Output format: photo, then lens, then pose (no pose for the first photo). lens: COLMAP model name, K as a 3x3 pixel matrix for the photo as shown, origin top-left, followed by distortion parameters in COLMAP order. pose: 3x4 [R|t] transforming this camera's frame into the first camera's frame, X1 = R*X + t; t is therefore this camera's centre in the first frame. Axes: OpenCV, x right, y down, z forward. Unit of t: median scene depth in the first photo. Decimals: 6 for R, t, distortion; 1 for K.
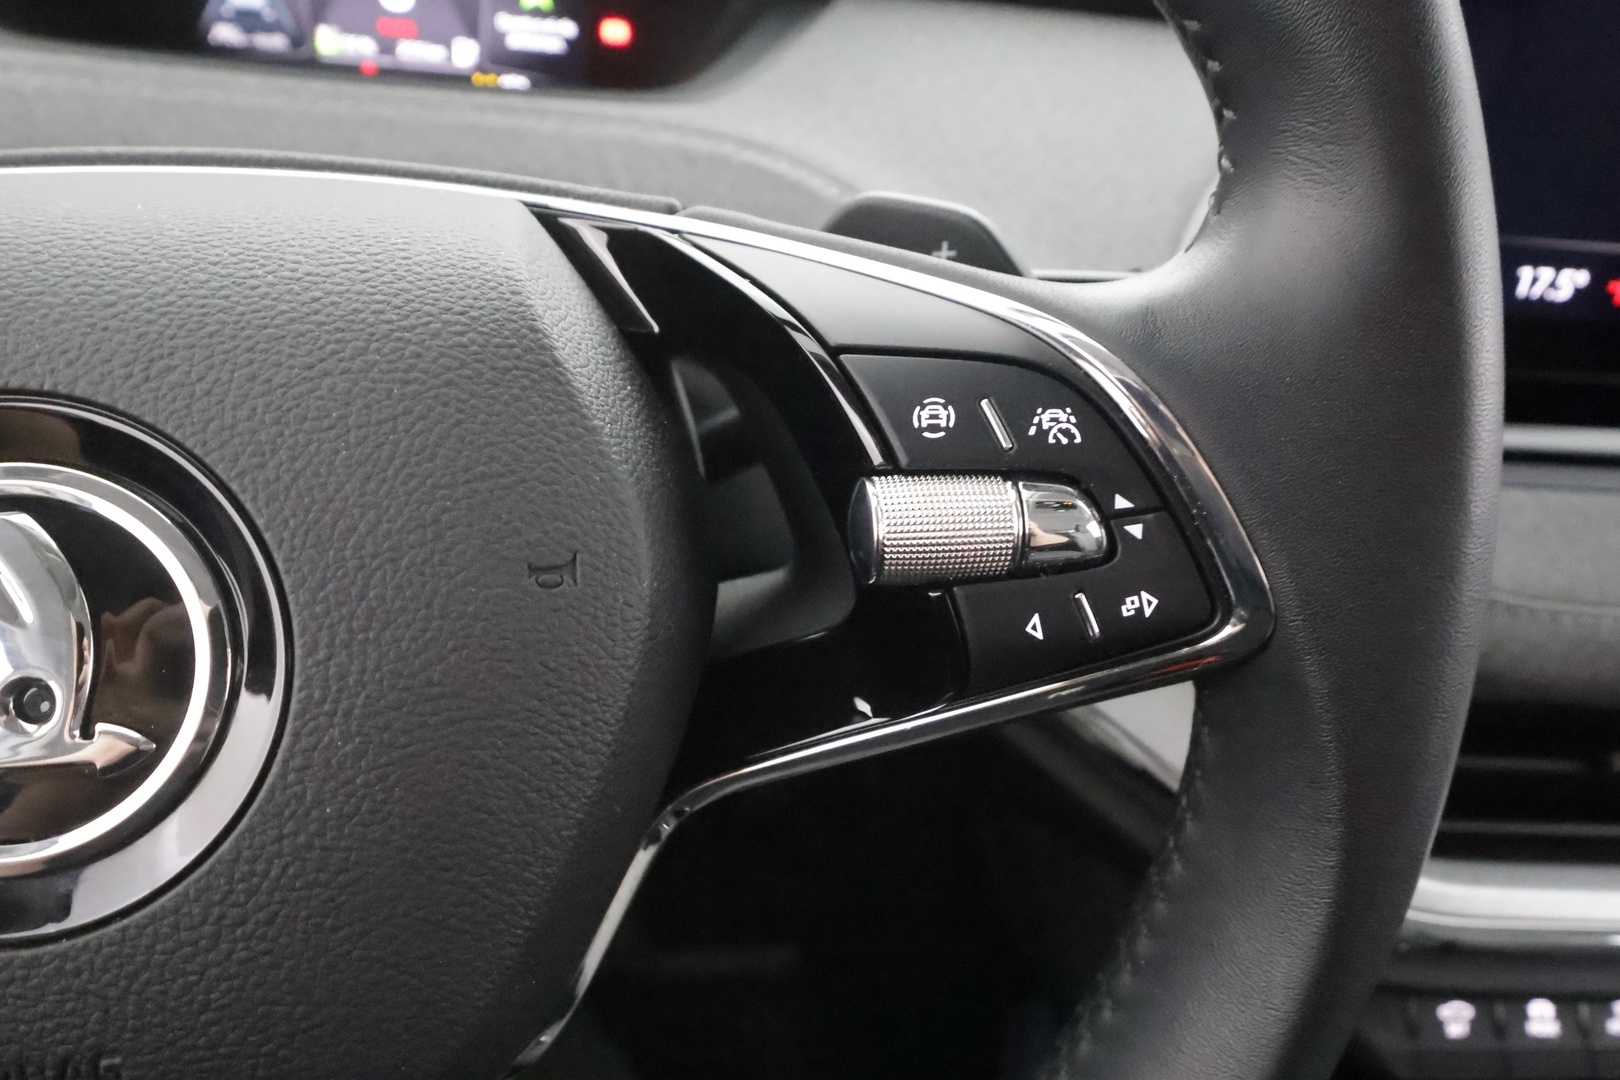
lens RADIAL K [[1294.9, 0, 801.8], [0, 1294.9, 537.2], [0, 0, 1]] dist [0.010205, 0.000470]
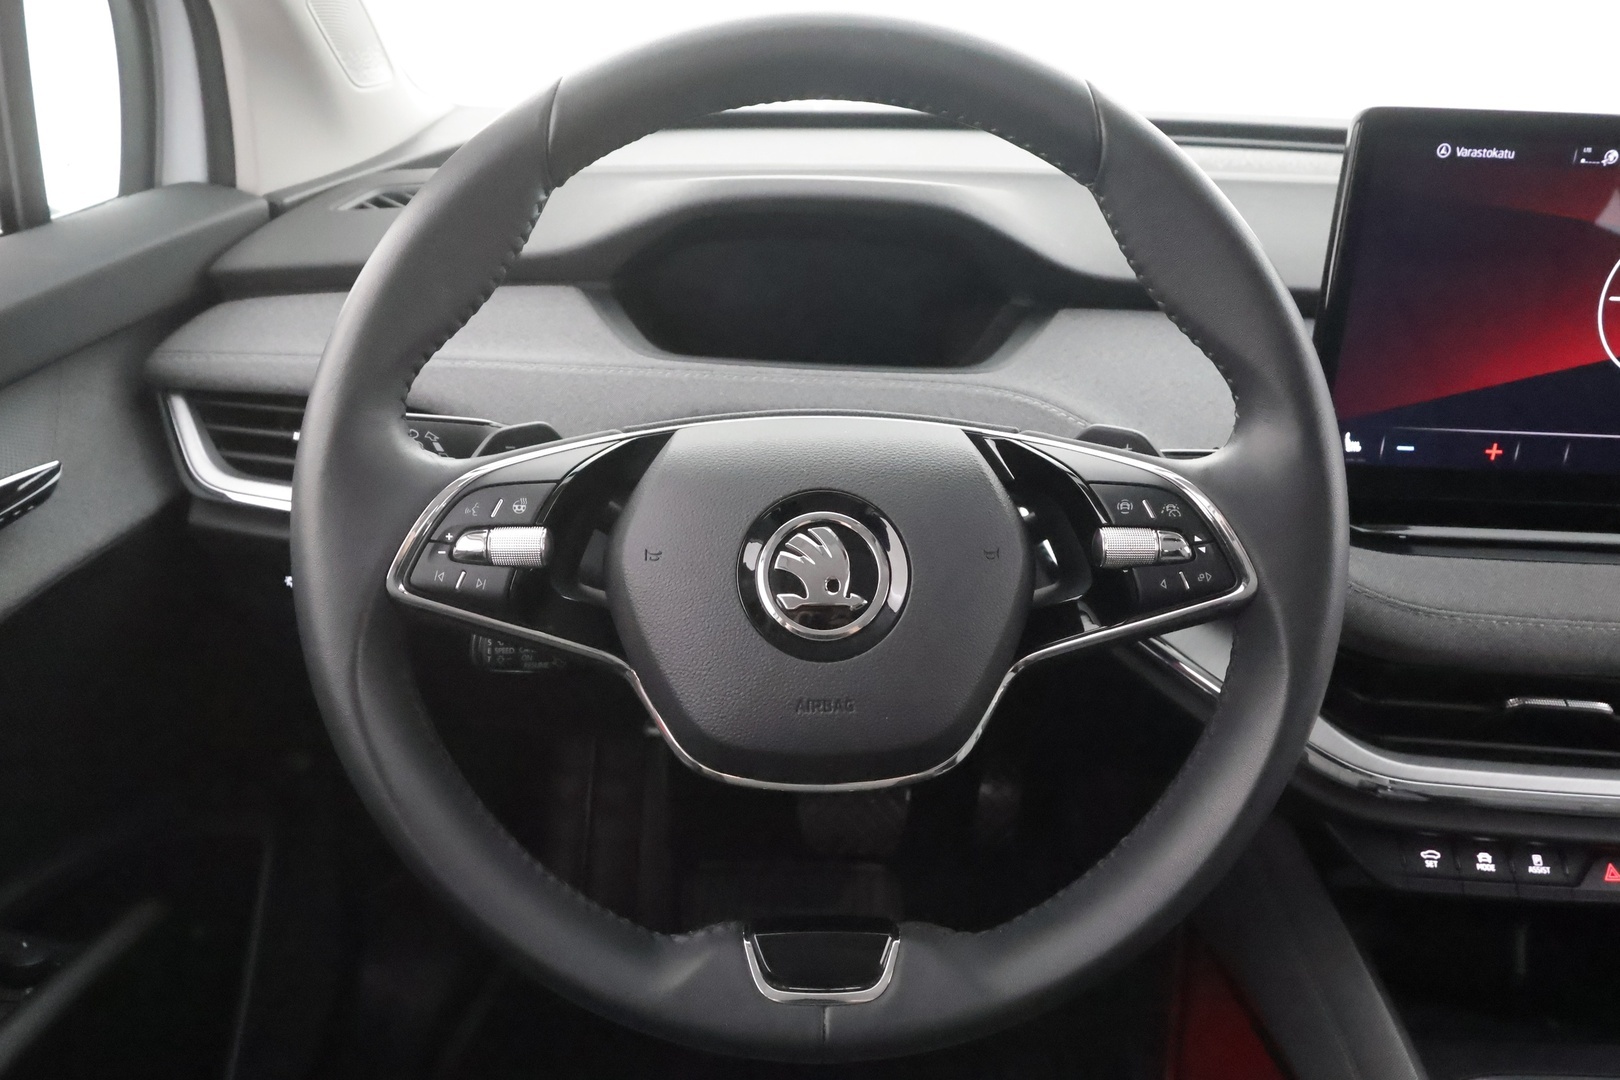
lens RADIAL K [[1140.2, 0, 806.9], [0, 1140.2, 544.6], [0, 0, 1]] dist [0.000860, 0.001003]
pose [[0.986358, 0.012361, -0.164152, -0.161242], [-0.034345, 0.990685, -0.131770, 0.321449], [0.160994, 0.135610, 0.977594, -1.425003]]
